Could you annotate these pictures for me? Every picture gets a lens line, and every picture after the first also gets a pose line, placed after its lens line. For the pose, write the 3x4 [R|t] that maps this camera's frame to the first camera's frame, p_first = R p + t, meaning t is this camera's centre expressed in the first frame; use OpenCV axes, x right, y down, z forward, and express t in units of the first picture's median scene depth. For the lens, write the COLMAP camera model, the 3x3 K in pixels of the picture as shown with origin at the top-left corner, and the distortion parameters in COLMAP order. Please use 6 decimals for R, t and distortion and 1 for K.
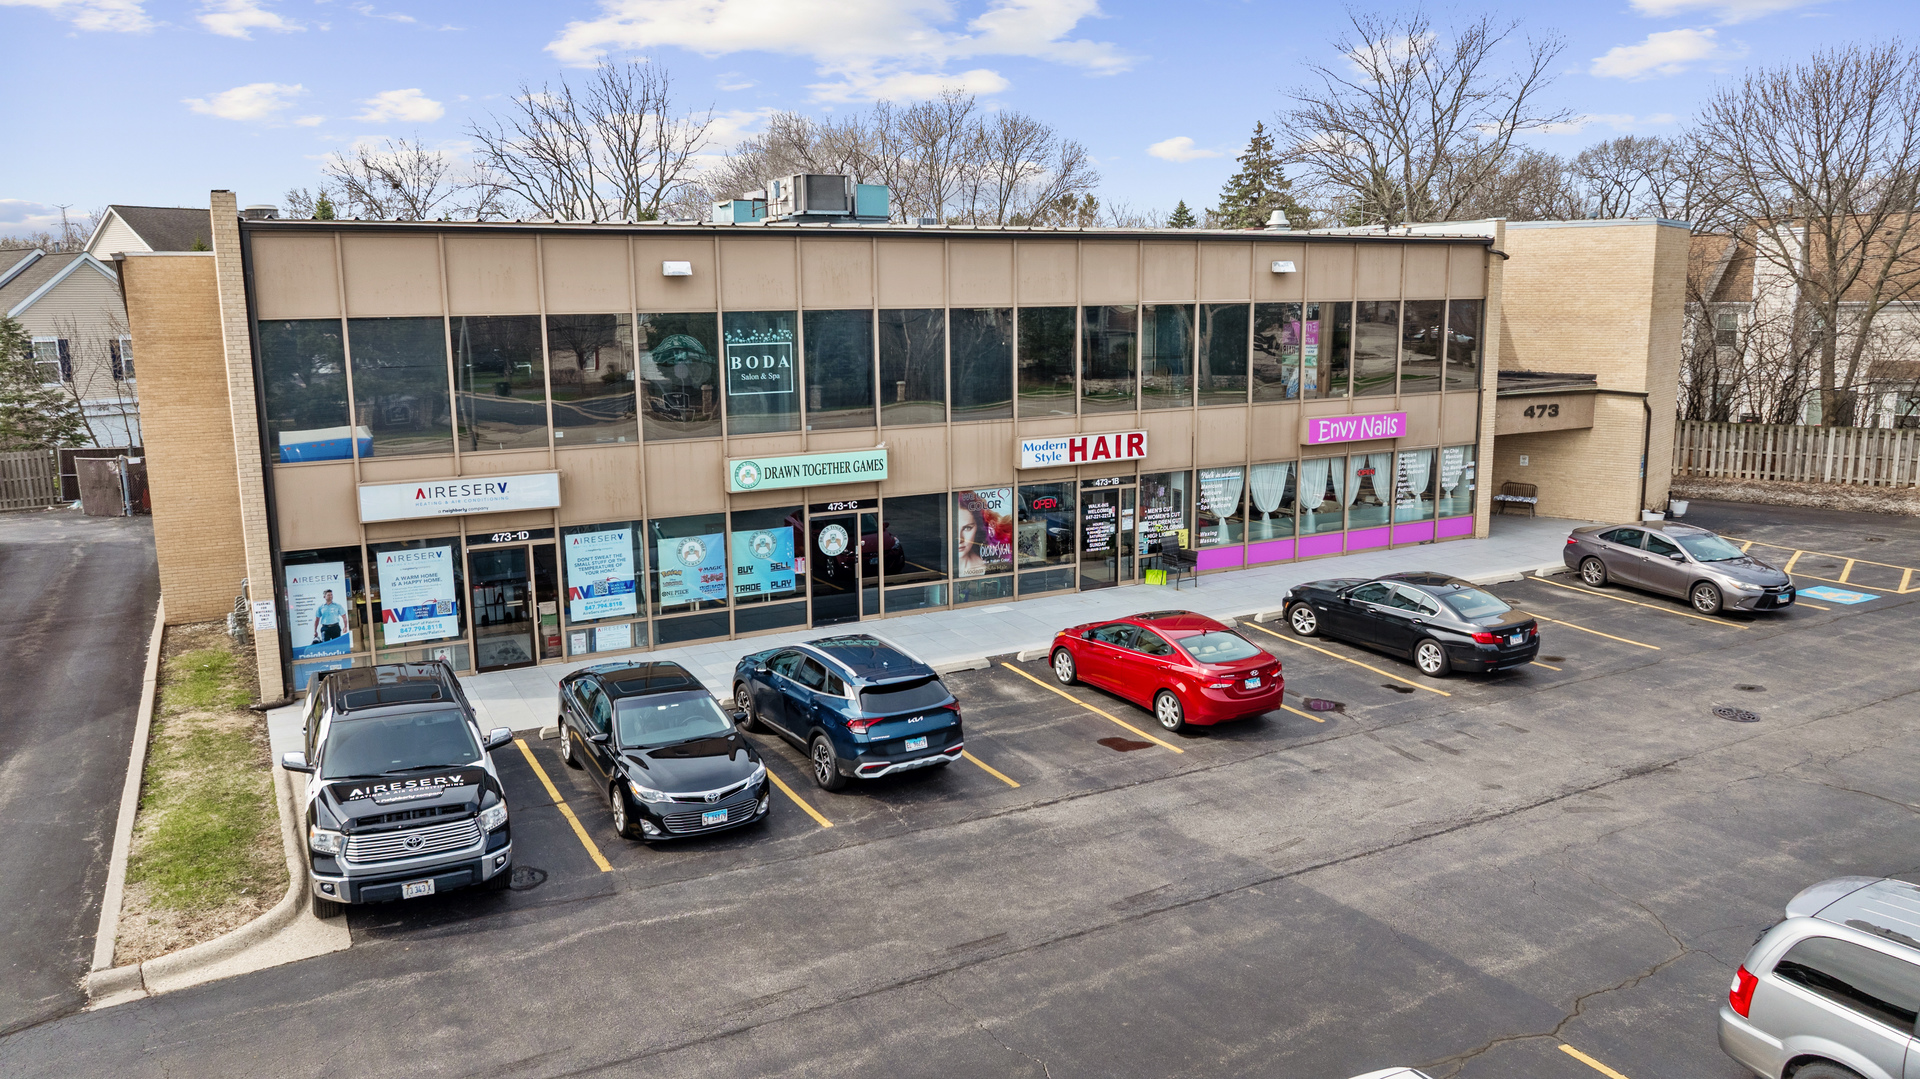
lens RADIAL K [[1376.0, 0, 954.0], [0, 1376.0, 524.8], [0, 0, 1]] dist [-0.021711, -0.000534]
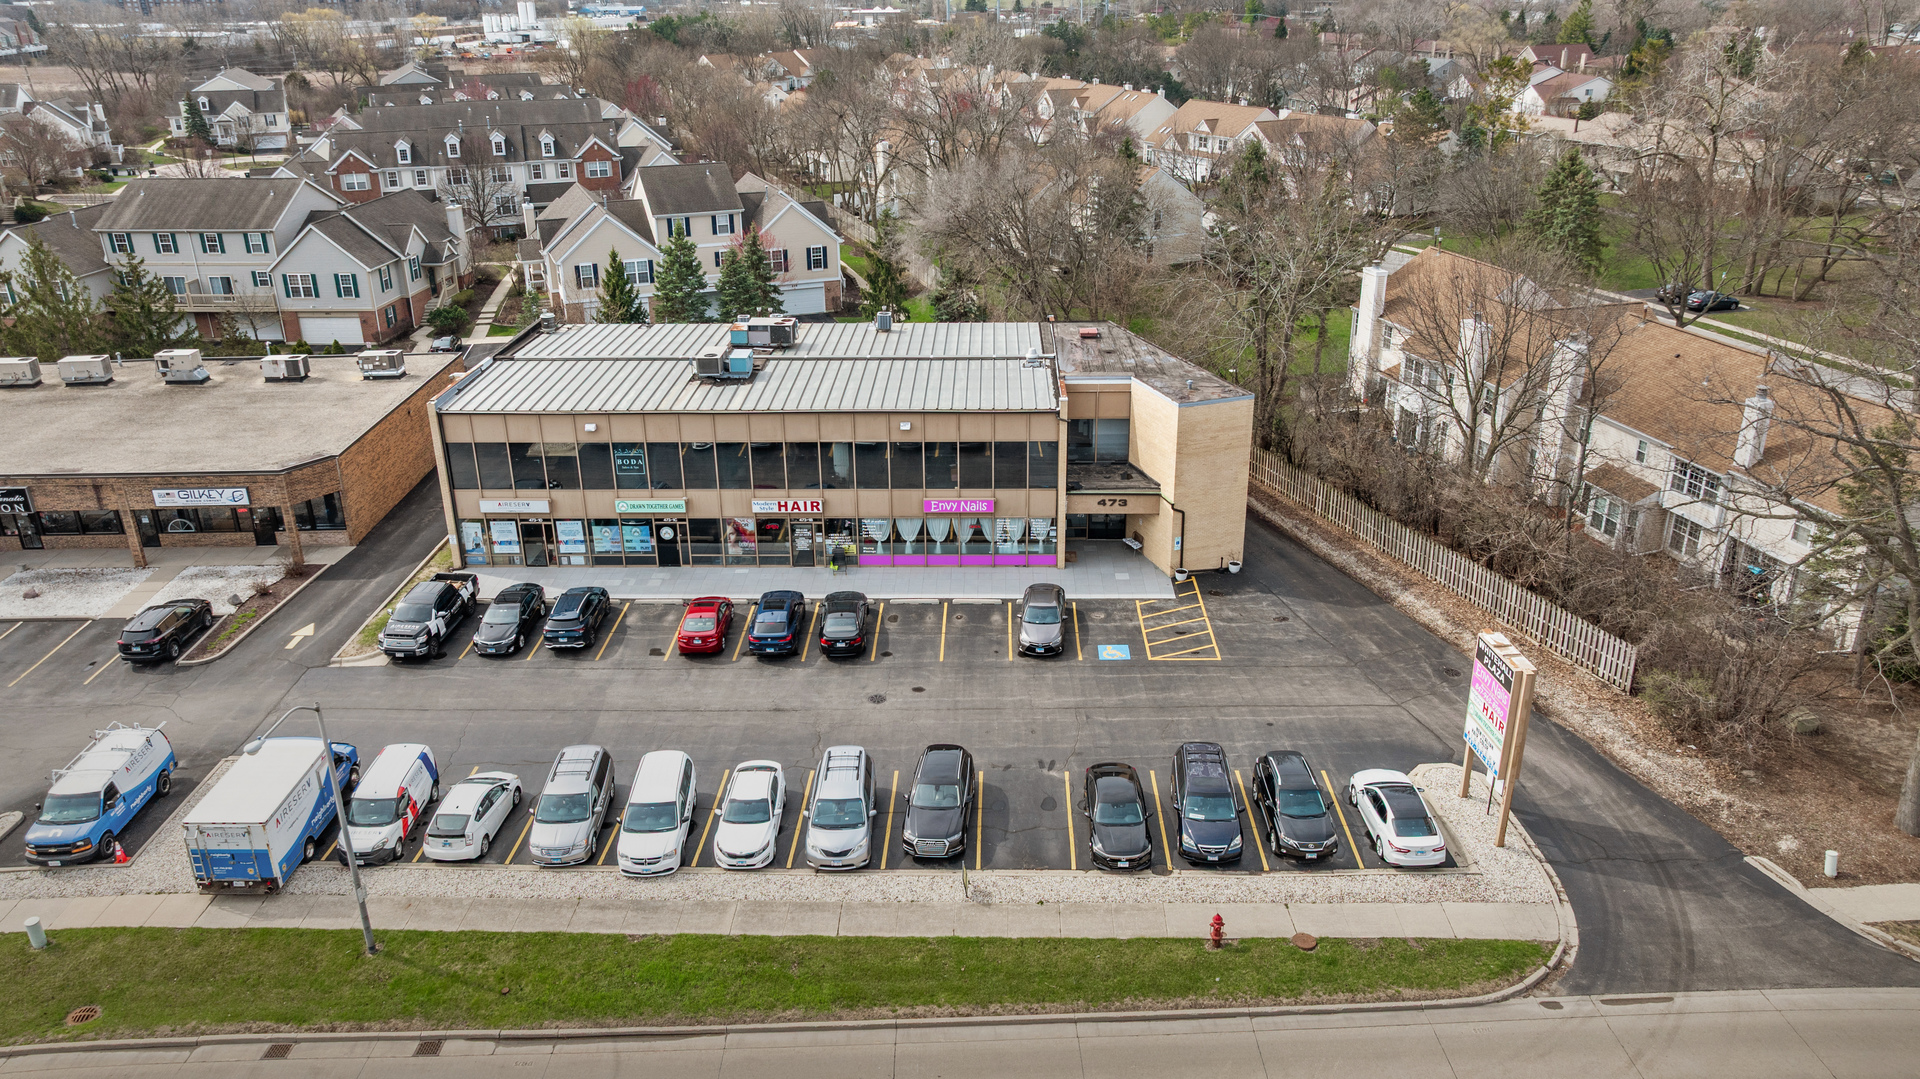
lens RADIAL K [[1376.0, 0, 963.7], [0, 1376.0, 545.4], [0, 0, 1]] dist [-0.021711, -0.000534]
pose [[0.866267, 0.198412, -0.458491, 1.502751], [-0.084641, 0.962773, 0.256720, -0.644621], [0.492359, -0.183580, 0.850812, -0.800377]]
